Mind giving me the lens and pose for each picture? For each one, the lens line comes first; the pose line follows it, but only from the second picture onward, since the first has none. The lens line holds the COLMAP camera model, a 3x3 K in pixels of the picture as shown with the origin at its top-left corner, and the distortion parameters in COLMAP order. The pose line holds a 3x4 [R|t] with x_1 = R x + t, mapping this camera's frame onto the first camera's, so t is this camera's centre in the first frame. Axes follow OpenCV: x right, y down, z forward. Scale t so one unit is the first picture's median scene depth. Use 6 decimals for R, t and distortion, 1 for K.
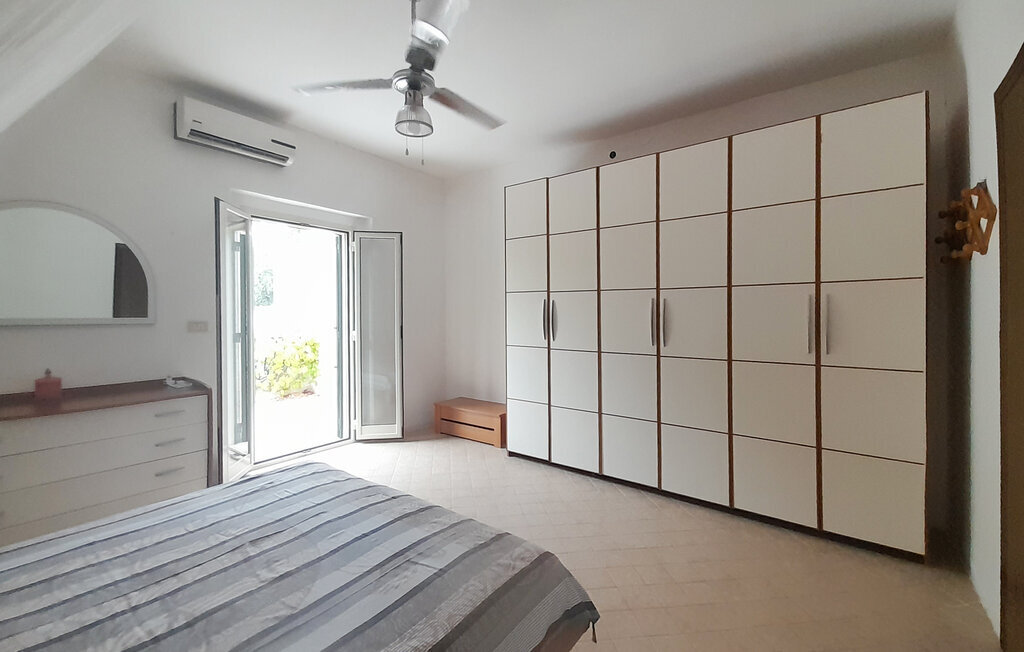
lens RADIAL K [[421.5, 0, 497.2], [0, 421.5, 320.5], [0, 0, 1]] dist [0.013754, -0.012991]
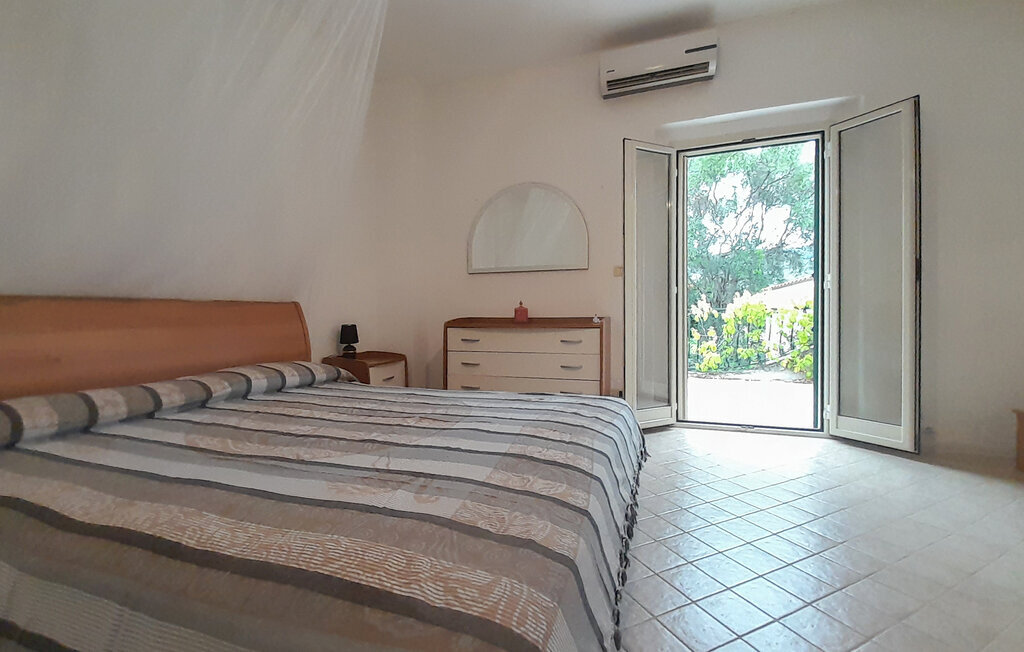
lens RADIAL K [[421.5, 0, 497.2], [0, 421.5, 320.5], [0, 0, 1]] dist [0.013754, -0.012991]
pose [[0.309055, 0.019331, -0.950848, 0.239589], [-0.000967, 0.999799, 0.020012, 0.143178], [0.951044, -0.005266, 0.309012, 0.461747]]
